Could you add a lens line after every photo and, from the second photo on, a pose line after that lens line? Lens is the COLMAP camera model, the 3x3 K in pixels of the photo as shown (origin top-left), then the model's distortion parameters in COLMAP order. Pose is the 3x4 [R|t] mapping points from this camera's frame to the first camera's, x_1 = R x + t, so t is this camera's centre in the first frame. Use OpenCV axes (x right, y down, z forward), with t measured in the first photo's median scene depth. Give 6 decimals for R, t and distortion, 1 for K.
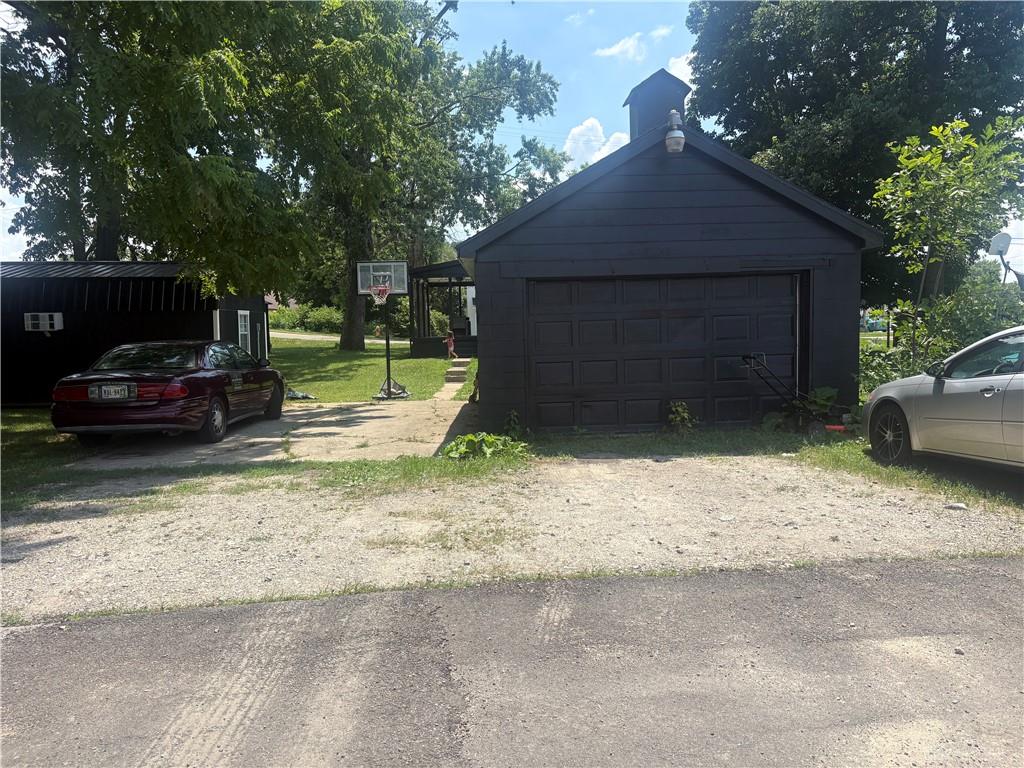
lens RADIAL K [[809.2, 0, 544.0], [0, 809.2, 383.3], [0, 0, 1]] dist [0.073965, -0.063181]
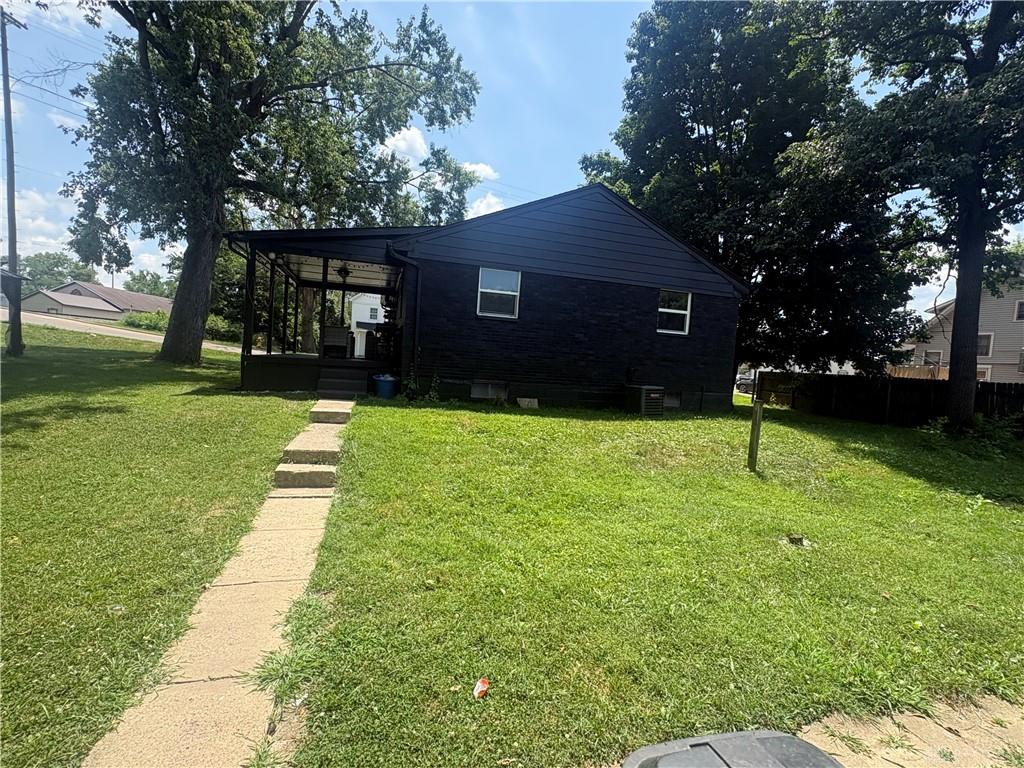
lens RADIAL K [[469.2, 0, 512.0], [0, 469.2, 384.0], [0, 0, 1]] dist [0.000229, 0.000015]
pose [[0.969130, 0.079838, 0.233265, -0.049482], [-0.077835, 0.996807, -0.017793, -0.041304], [-0.233941, -0.000912, 0.972250, 0.584365]]
